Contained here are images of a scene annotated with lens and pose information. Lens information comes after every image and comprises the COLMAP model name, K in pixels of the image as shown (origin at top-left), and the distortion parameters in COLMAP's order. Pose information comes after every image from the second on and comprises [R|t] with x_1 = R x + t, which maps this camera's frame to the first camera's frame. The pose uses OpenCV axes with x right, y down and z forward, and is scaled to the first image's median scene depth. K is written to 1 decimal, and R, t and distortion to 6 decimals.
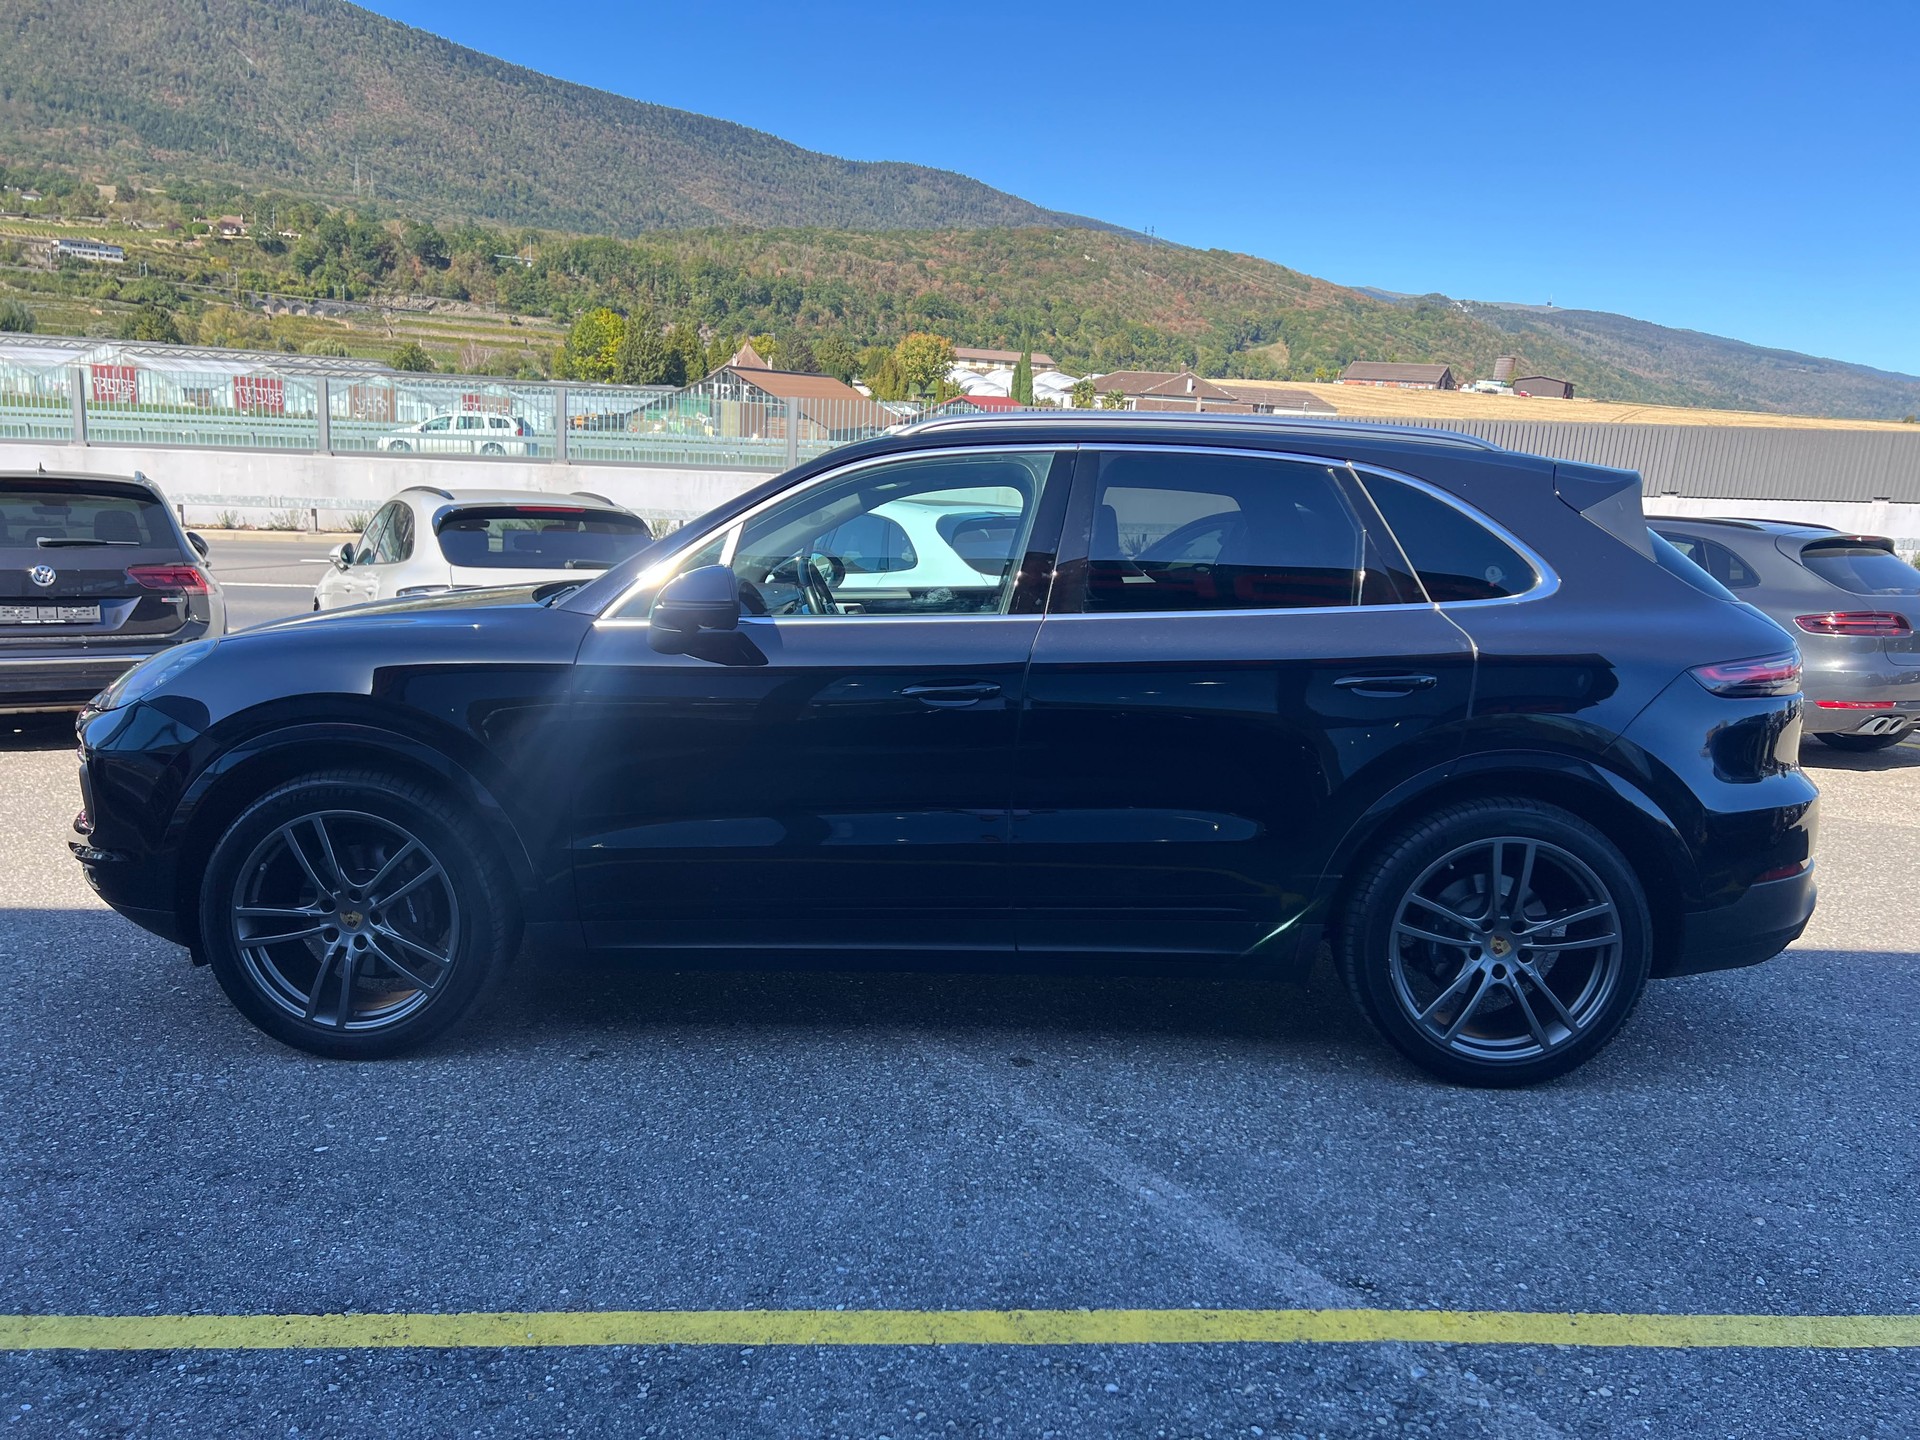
lens RADIAL K [[1448.2, 0, 973.0], [0, 1448.2, 758.2], [0, 0, 1]] dist [0.051619, -0.057180]
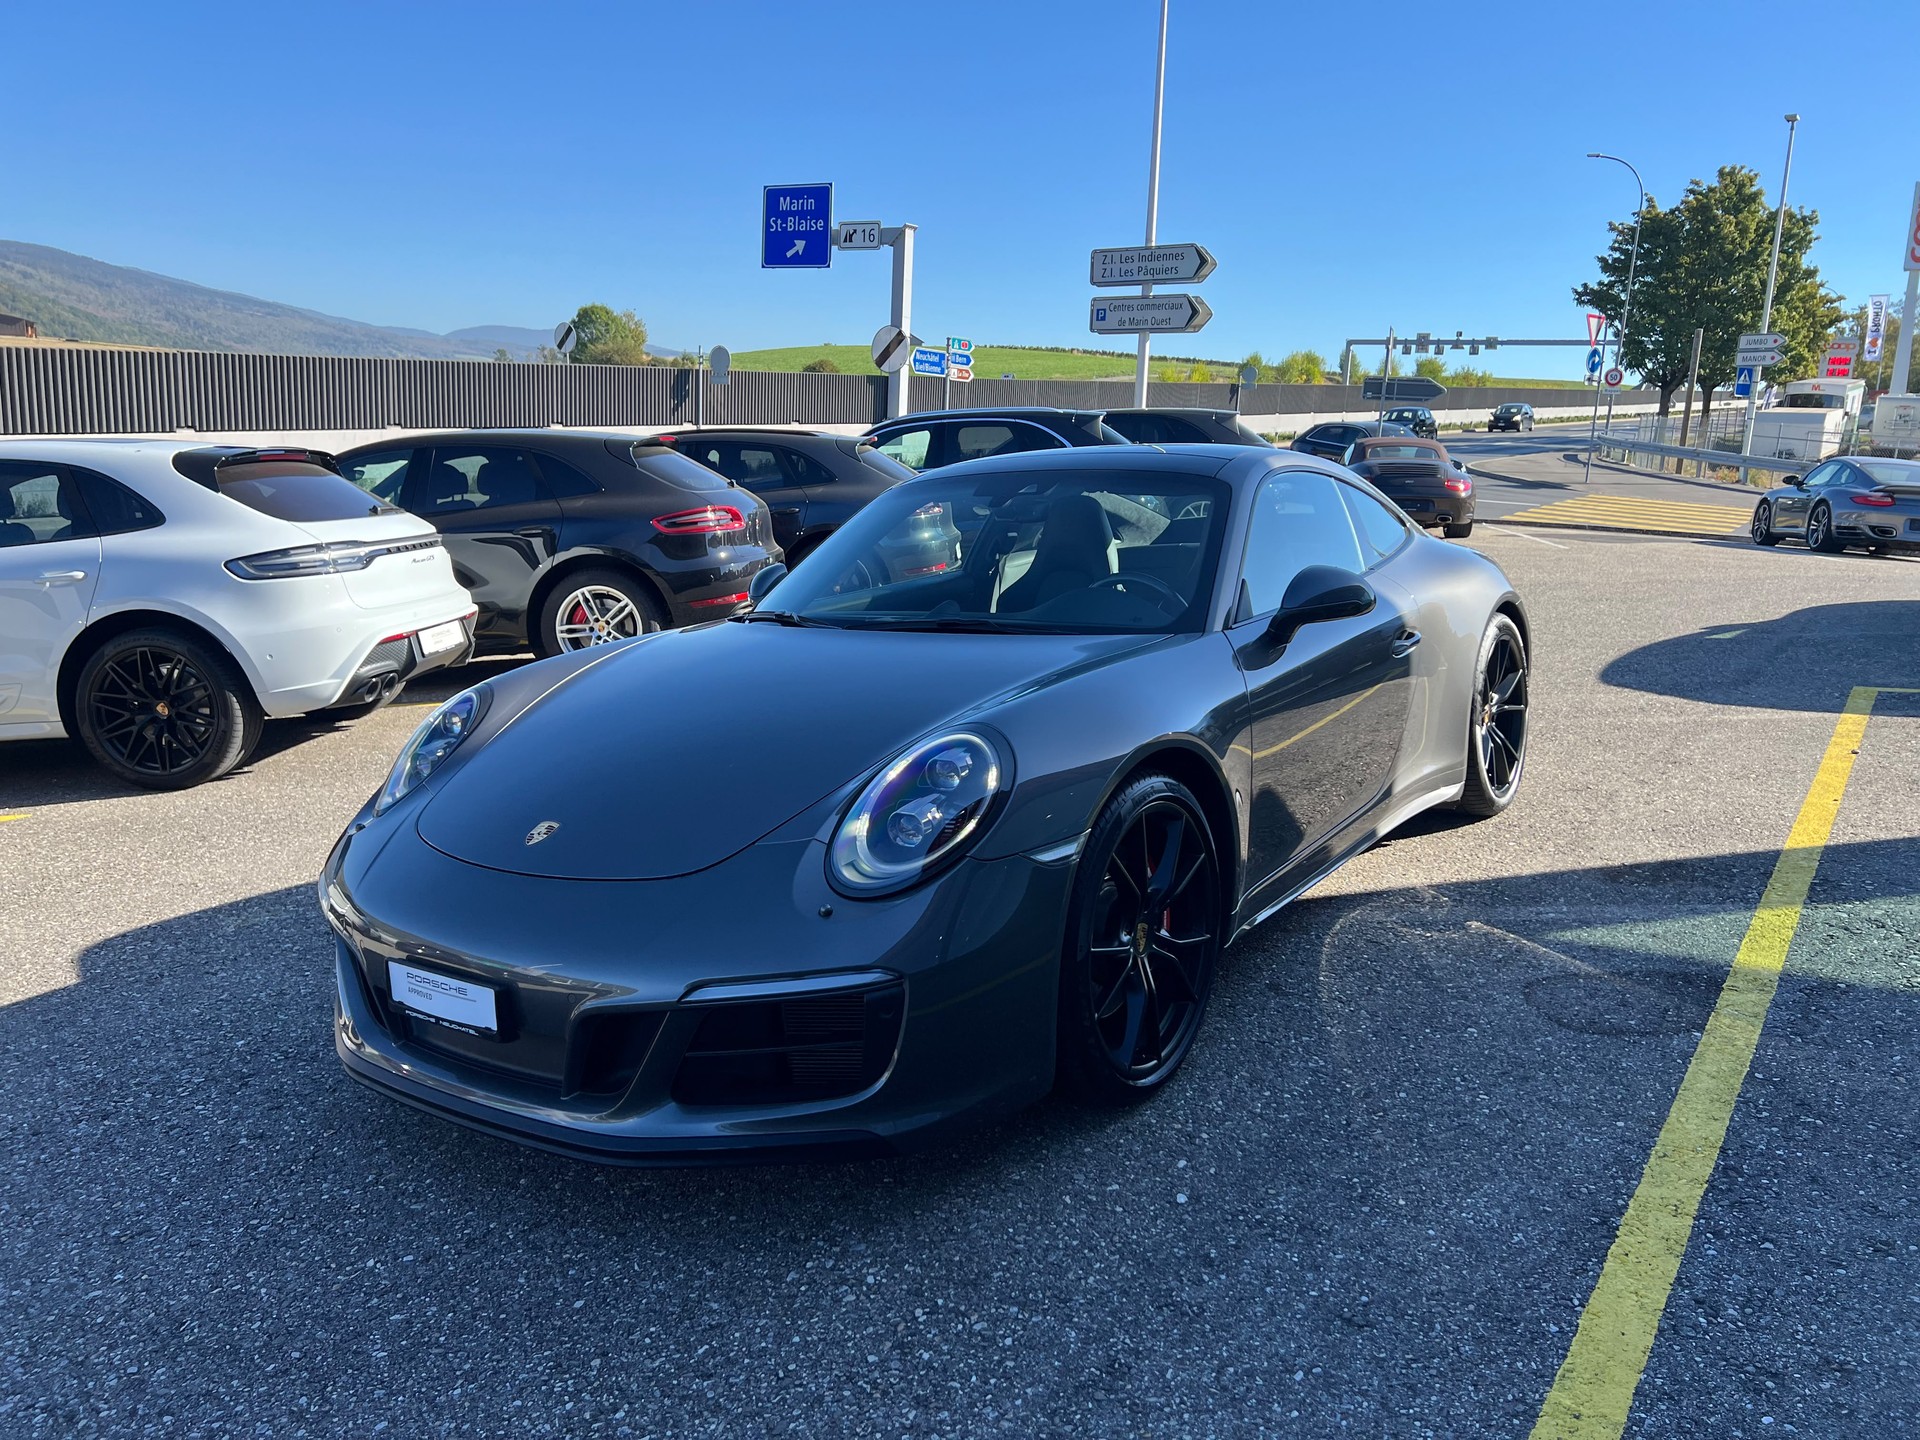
lens RADIAL K [[1448.2, 0, 956.2], [0, 1448.2, 717.6], [0, 0, 1]] dist [0.051619, -0.057180]
pose [[0.589475, -0.197214, 0.783343, -0.969463], [0.188456, 0.976555, 0.104041, -0.083958], [-0.785496, 0.086296, 0.612821, 0.522559]]
